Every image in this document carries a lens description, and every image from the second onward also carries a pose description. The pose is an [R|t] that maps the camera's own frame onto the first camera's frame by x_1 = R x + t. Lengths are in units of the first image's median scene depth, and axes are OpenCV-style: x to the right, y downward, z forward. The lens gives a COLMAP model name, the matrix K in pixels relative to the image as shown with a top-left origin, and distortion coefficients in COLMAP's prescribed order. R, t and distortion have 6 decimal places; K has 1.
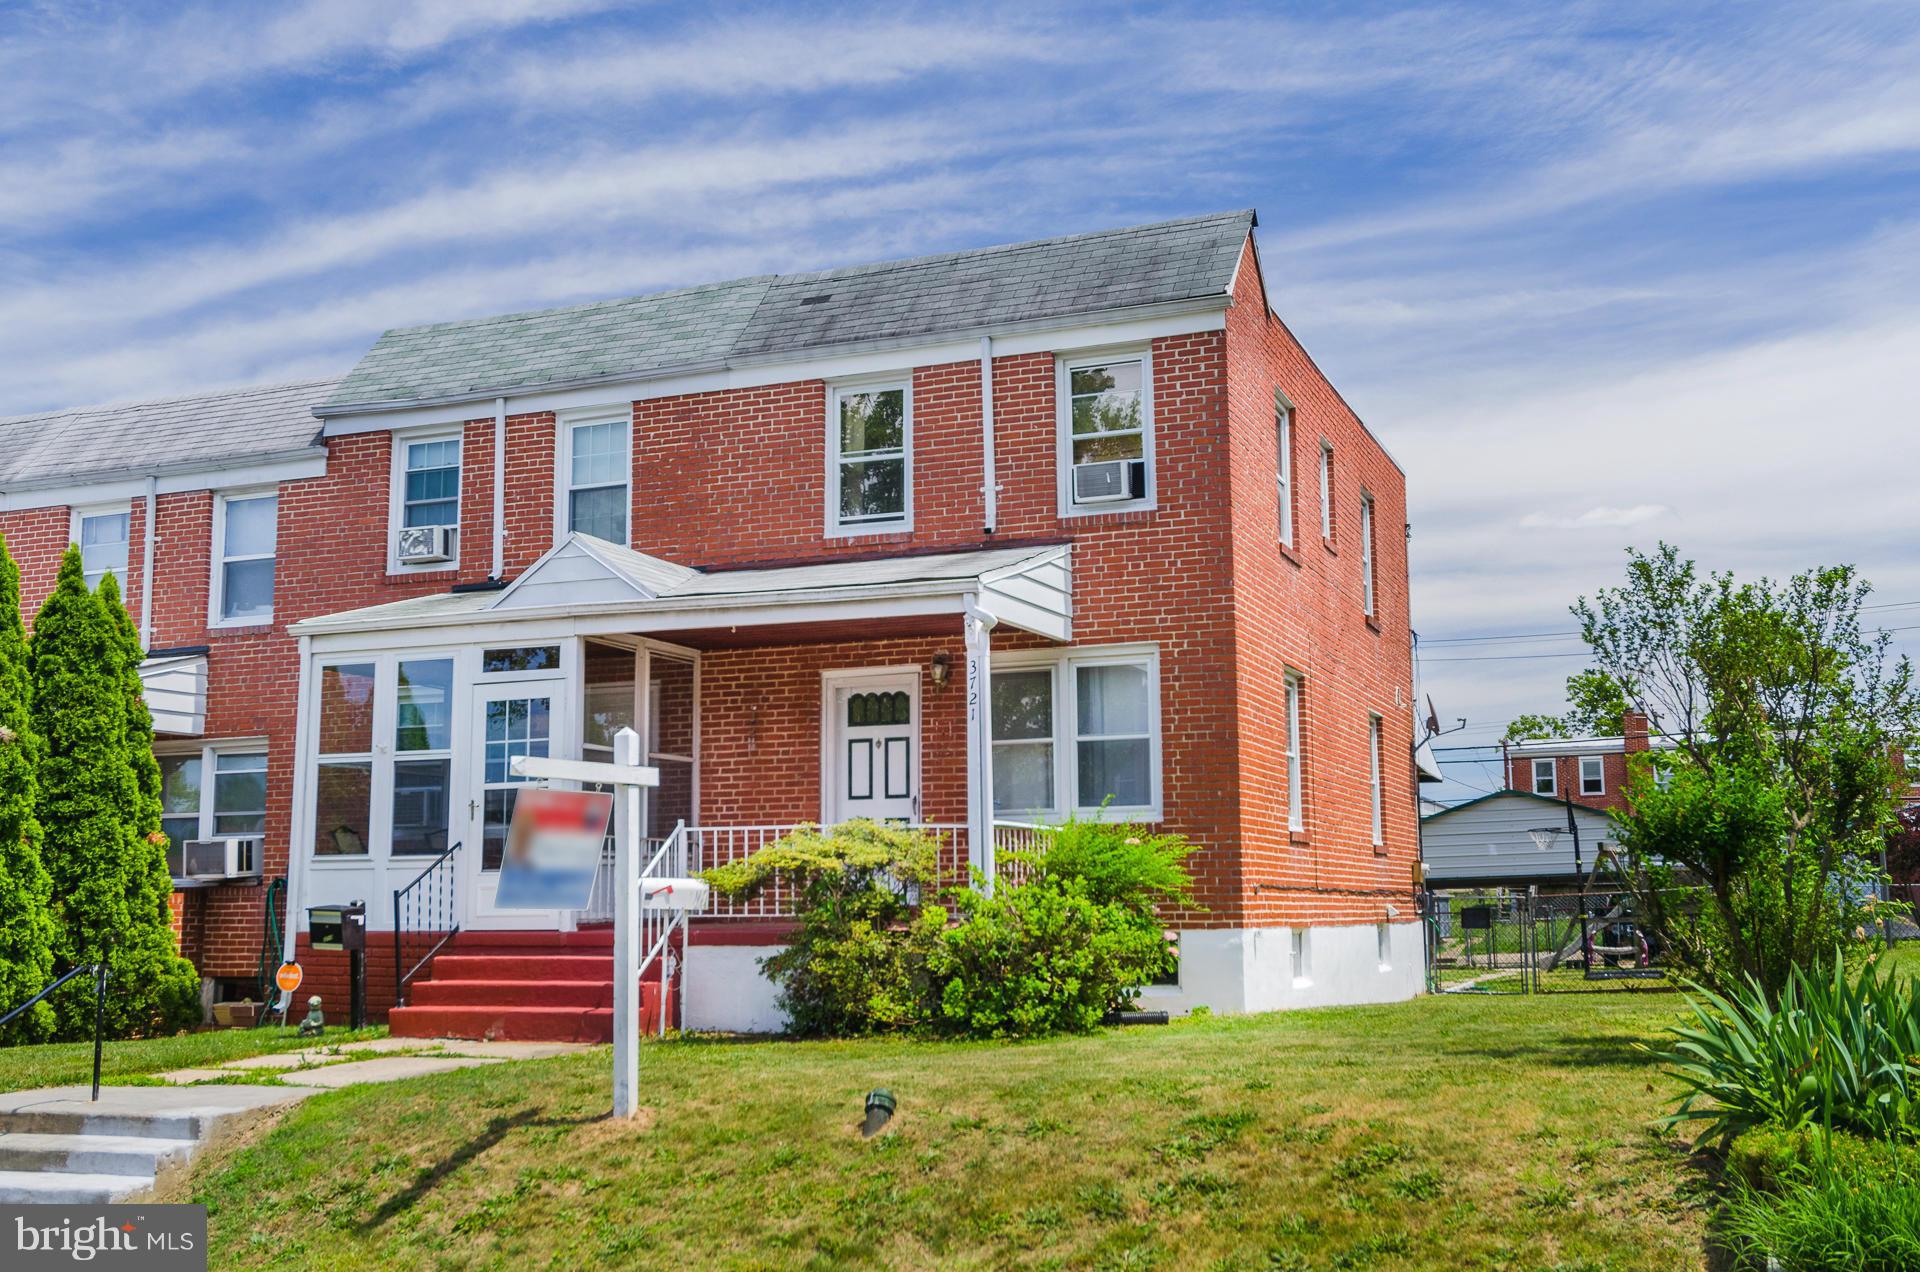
lens RADIAL K [[2107.6, 0, 951.2], [0, 2107.6, 588.4], [0, 0, 1]] dist [0.007269, -0.006072]
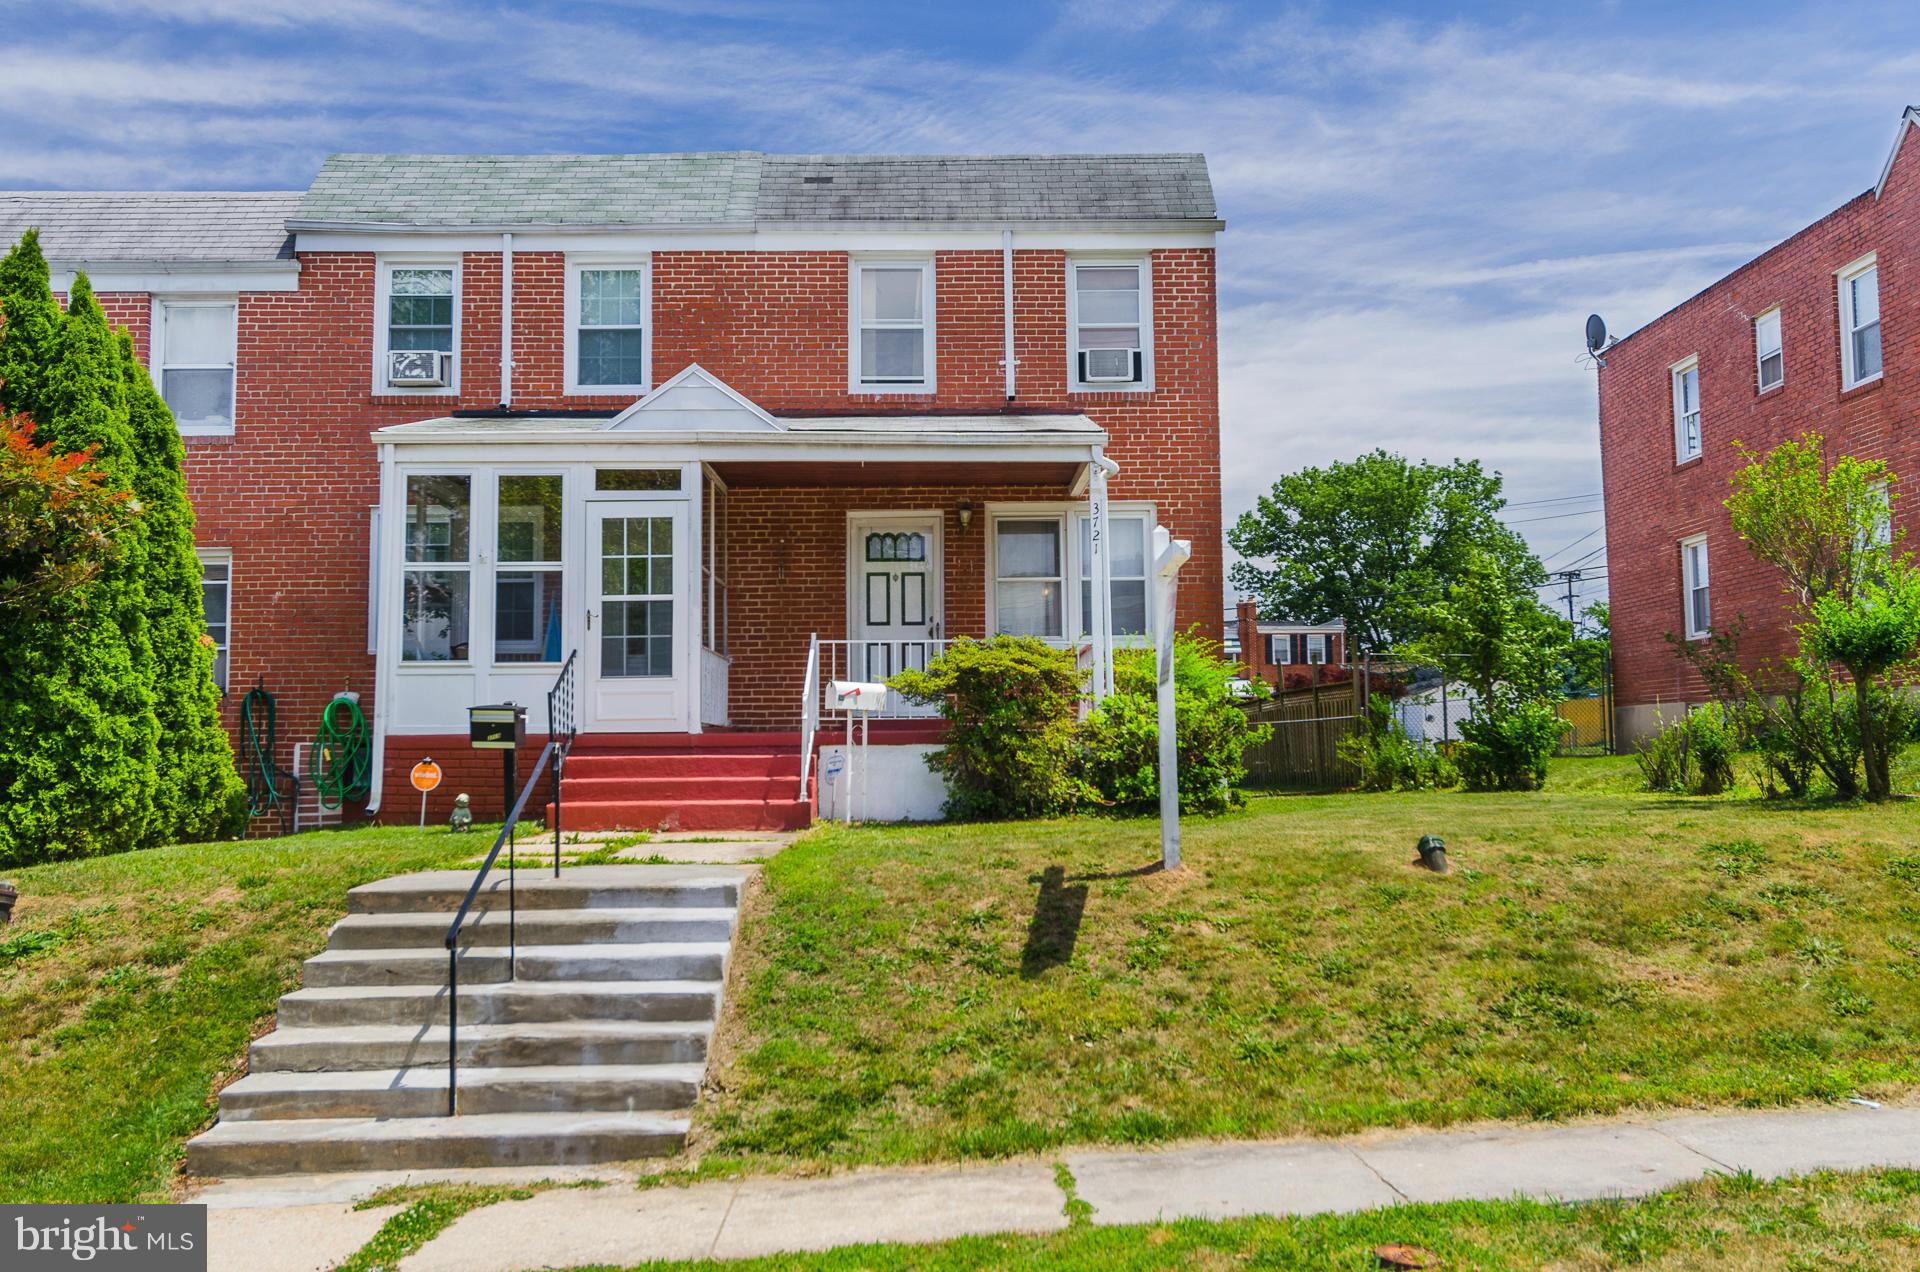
lens RADIAL K [[1656.9, 0, 1000.0], [0, 1656.9, 639.0], [0, 0, 1]] dist [0.000595, -0.002900]
pose [[0.909805, 0.028226, 0.414075, -0.360560], [-0.060253, 0.996098, 0.064487, 0.046229], [-0.410639, -0.083620, 0.907955, 0.156593]]
